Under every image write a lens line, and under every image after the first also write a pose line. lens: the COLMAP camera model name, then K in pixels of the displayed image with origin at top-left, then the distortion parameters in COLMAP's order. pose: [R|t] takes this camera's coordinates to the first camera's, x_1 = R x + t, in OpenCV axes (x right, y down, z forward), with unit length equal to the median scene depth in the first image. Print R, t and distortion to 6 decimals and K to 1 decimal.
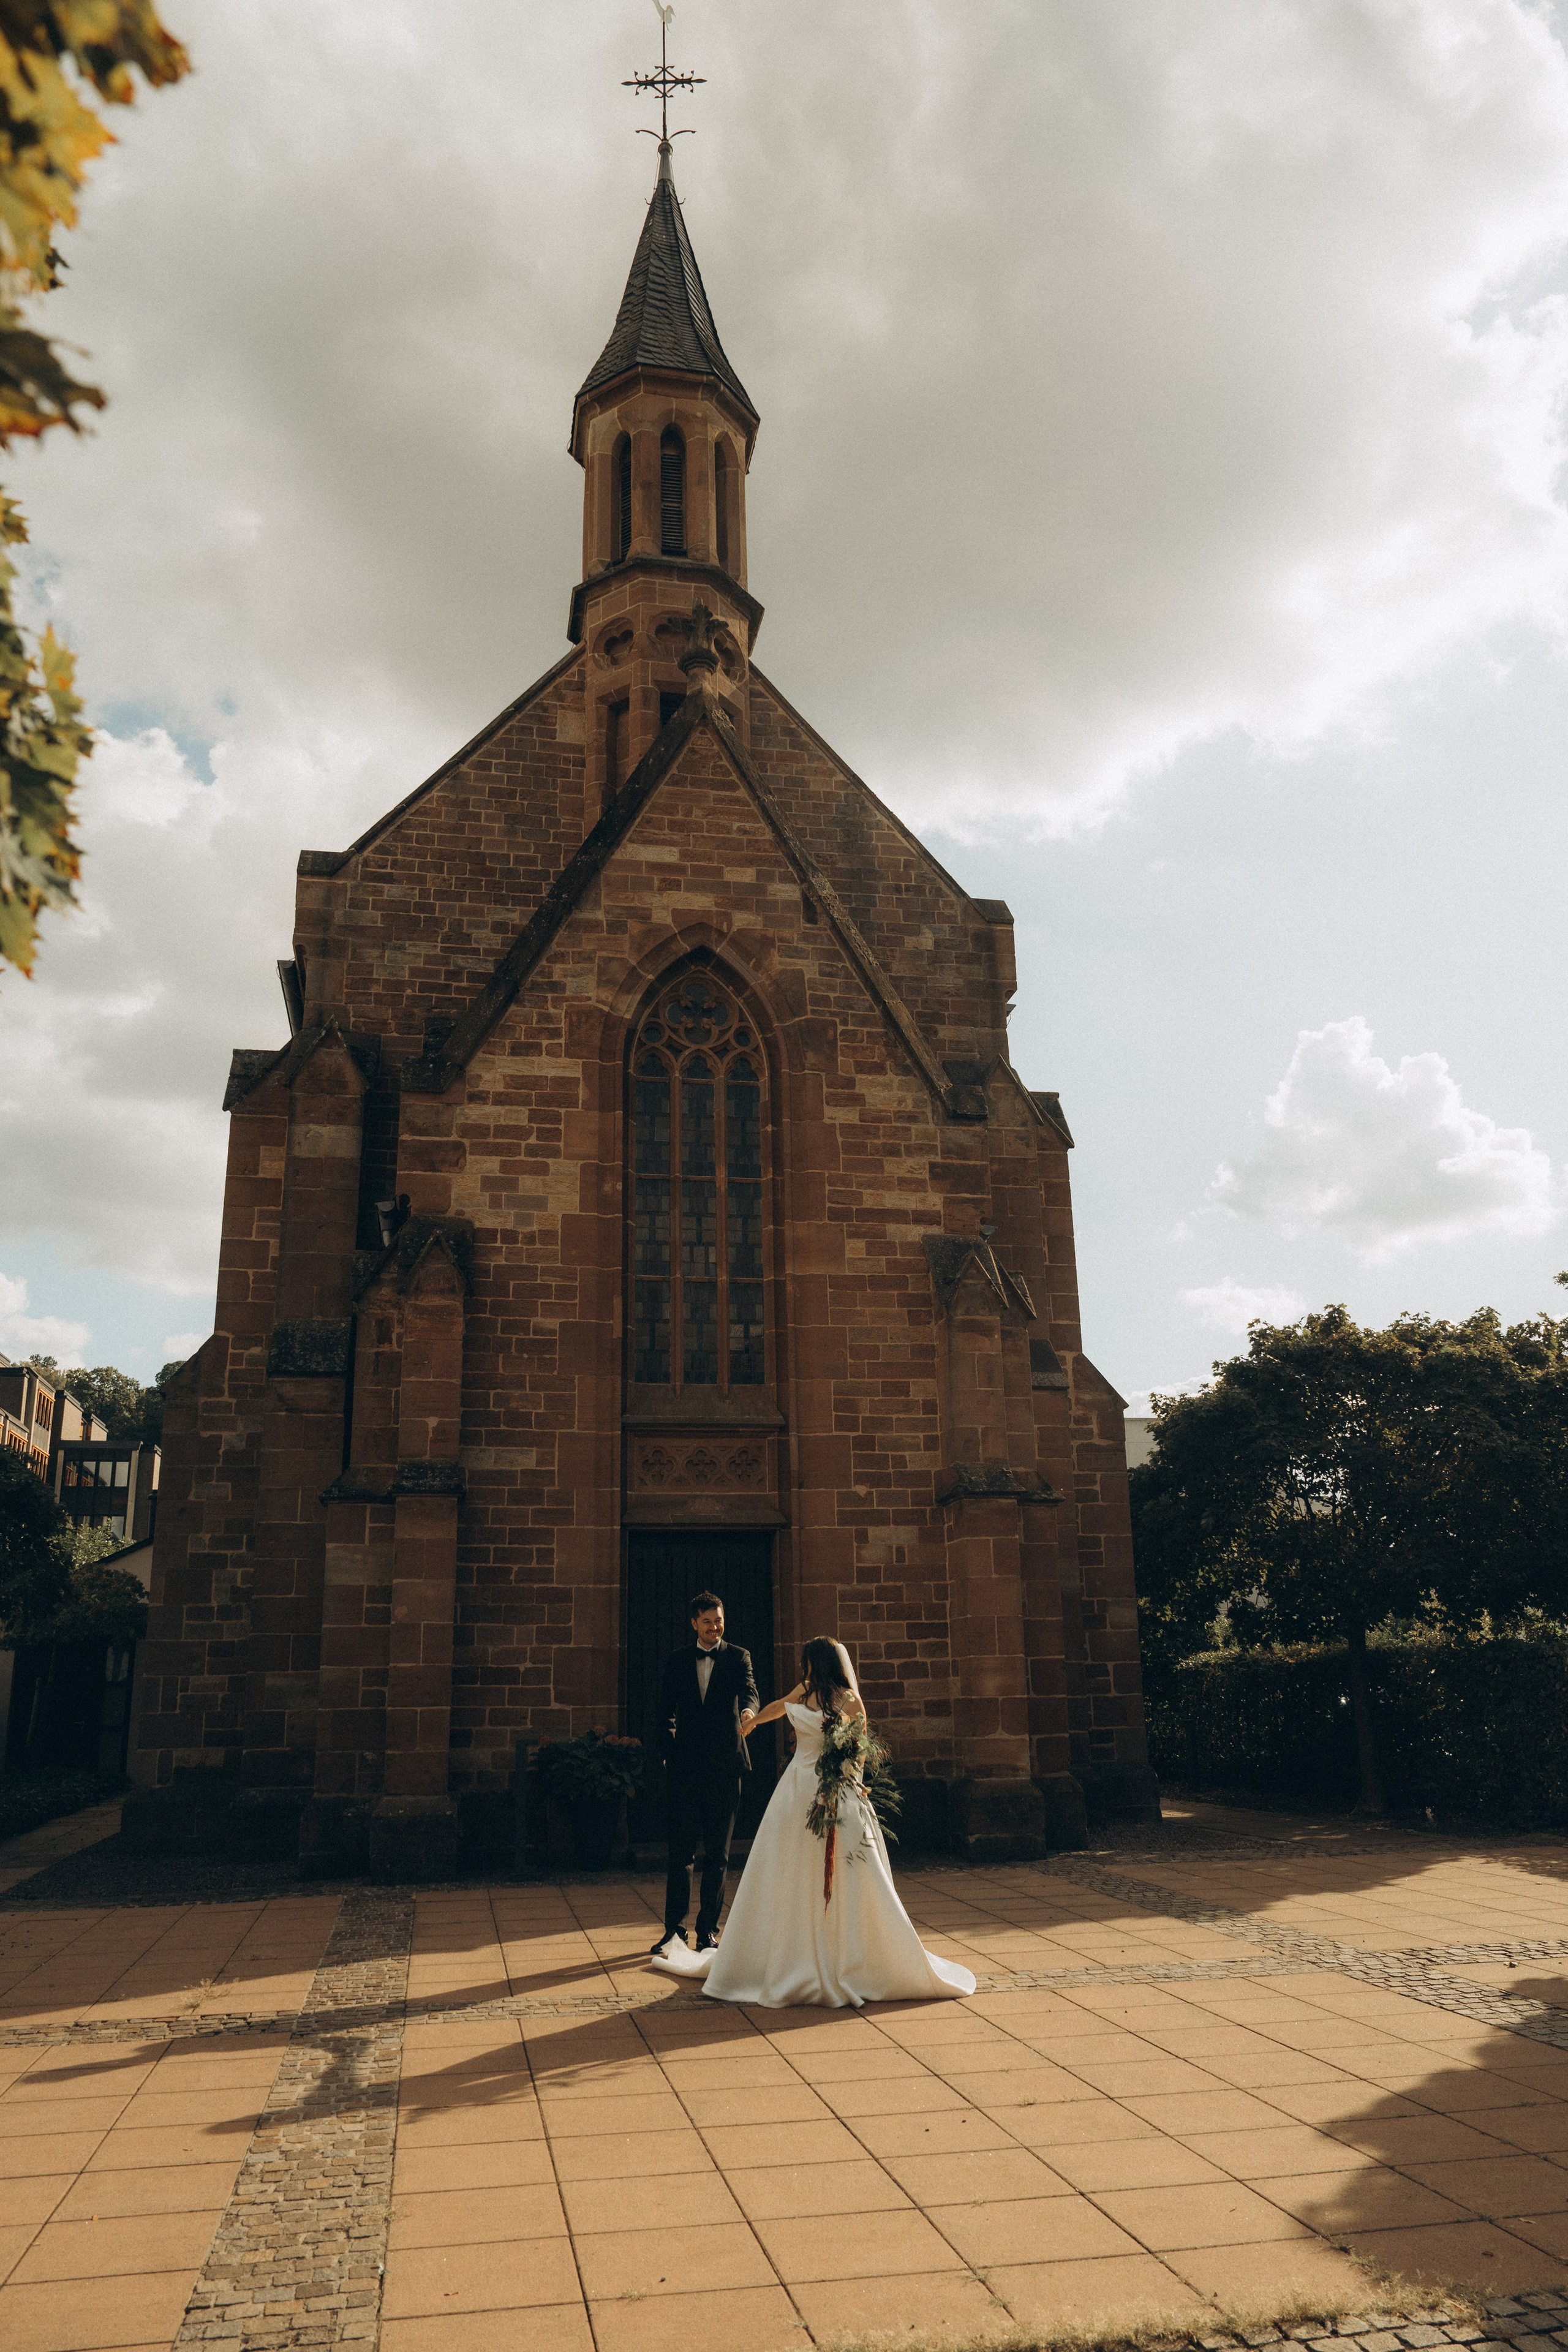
lens RADIAL K [[1573.7, 0, 796.1], [0, 1573.7, 1197.0], [0, 0, 1]] dist [-0.043089, 0.014491]
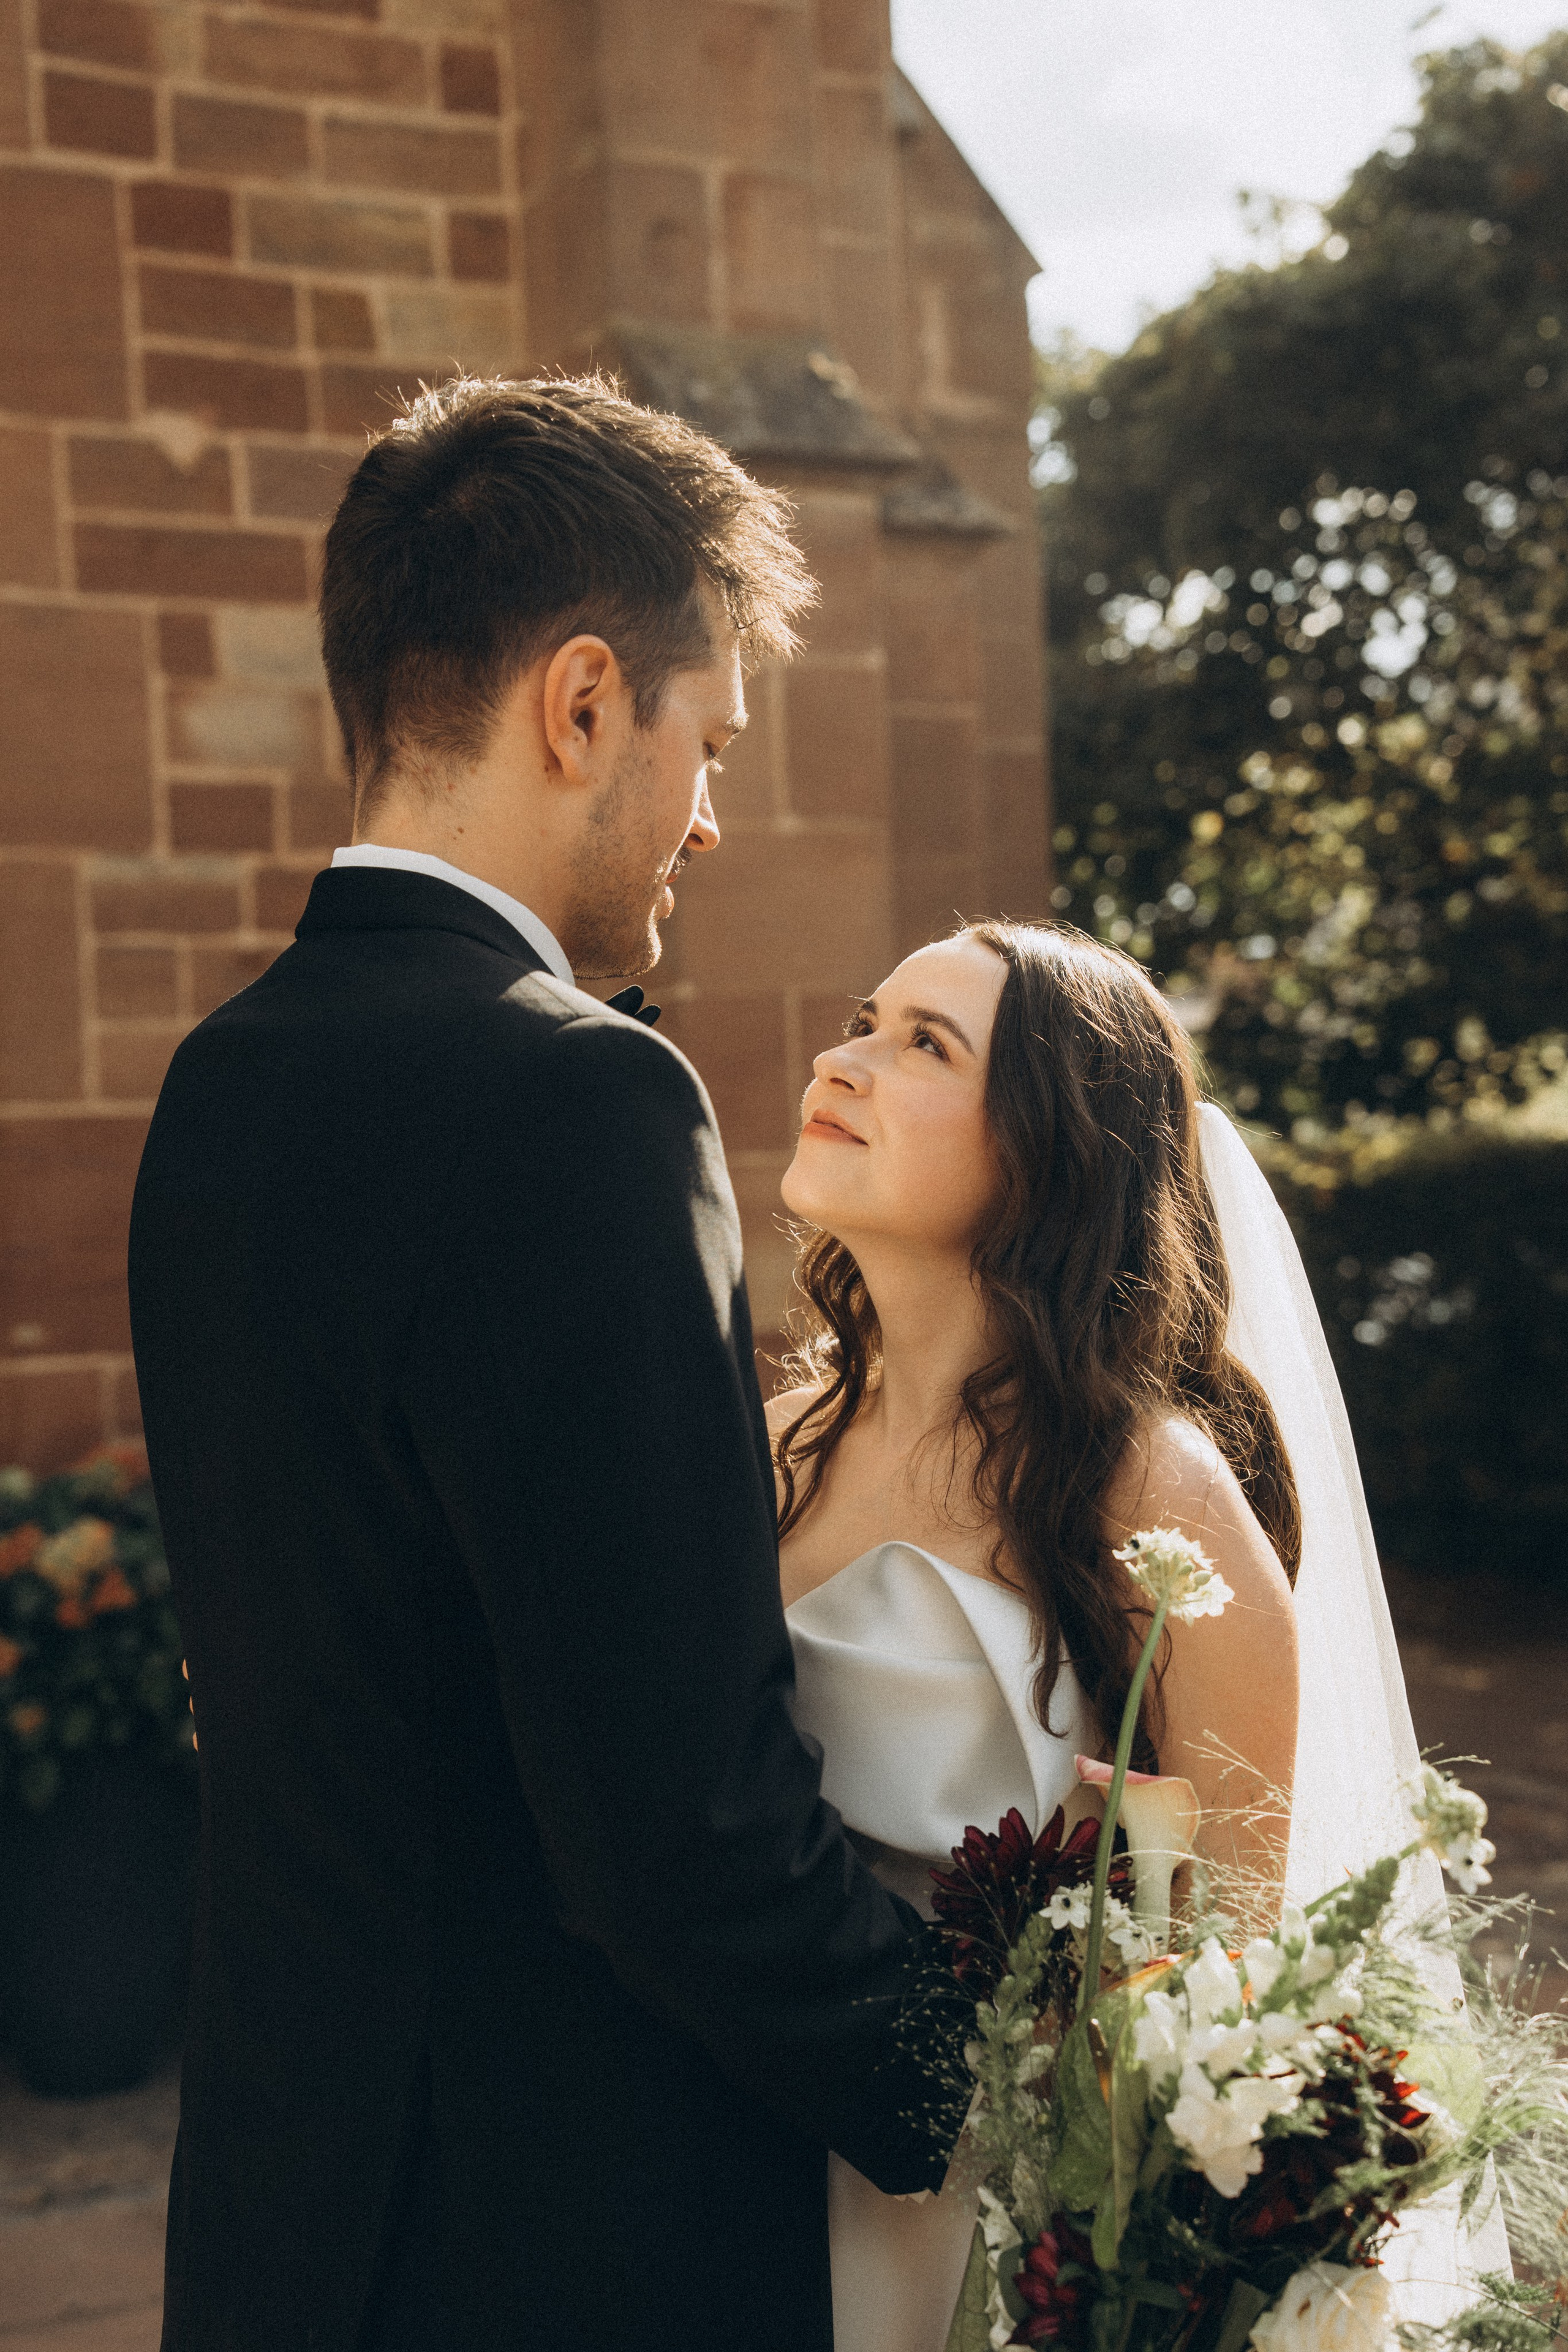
lens RADIAL K [[4007.1, 0, 793.3], [0, 4007.1, 1155.4], [0, 0, 1]] dist [0.368055, 0.000000]
pose [[0.963657, -0.014959, 0.266722, -0.026758], [-0.058969, 0.961890, 0.267001, 0.116768], [-0.260552, -0.273026, 0.926050, 0.394676]]
